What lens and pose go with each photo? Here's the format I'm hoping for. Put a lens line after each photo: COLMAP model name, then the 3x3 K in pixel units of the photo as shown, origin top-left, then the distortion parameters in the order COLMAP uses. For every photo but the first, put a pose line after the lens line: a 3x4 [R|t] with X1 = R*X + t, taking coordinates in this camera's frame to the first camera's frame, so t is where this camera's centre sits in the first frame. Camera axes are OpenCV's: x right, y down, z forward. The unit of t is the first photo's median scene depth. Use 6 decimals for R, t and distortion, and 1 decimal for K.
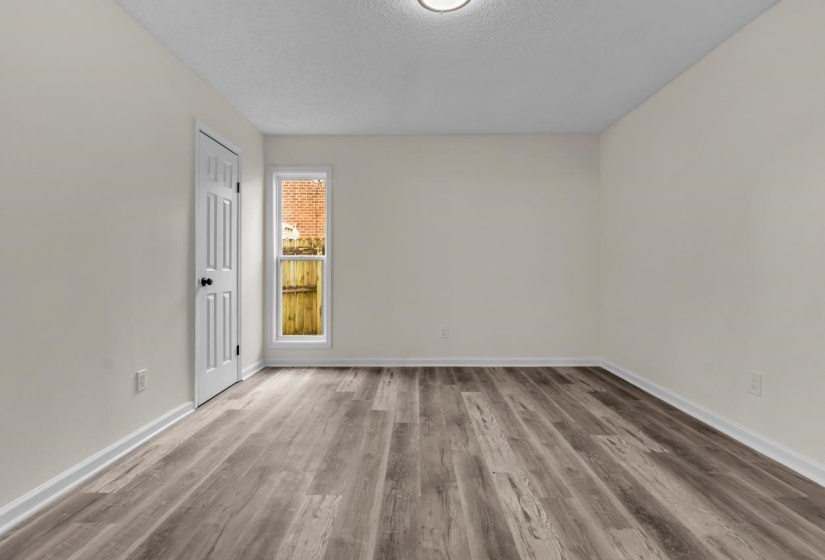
lens RADIAL K [[359.7, 0, 411.3], [0, 359.7, 273.1], [0, 0, 1]] dist [0.000126, 0.000013]
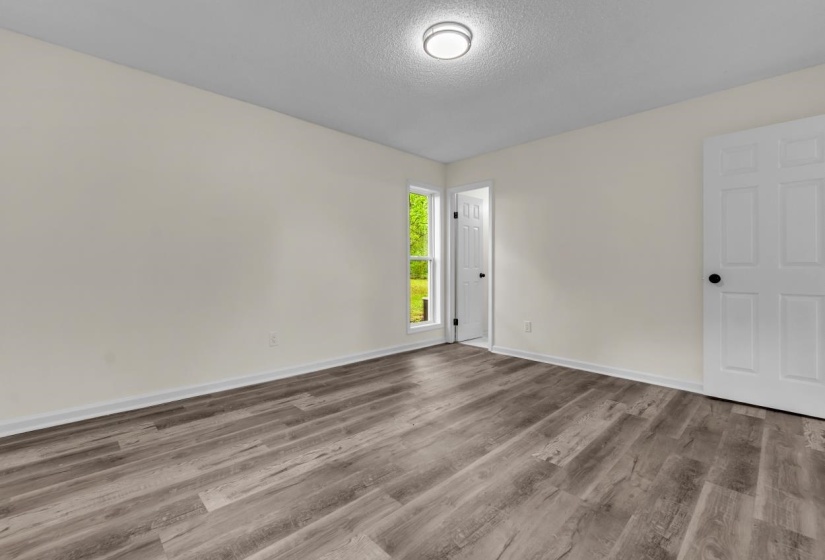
lens RADIAL K [[359.7, 0, 411.3], [0, 359.7, 273.1], [0, 0, 1]] dist [0.000126, 0.000013]
pose [[-0.700600, -0.011838, 0.713456, -0.514213], [0.002692, 0.999811, 0.019234, -0.011562], [-0.713549, 0.015396, -0.700436, 1.435387]]
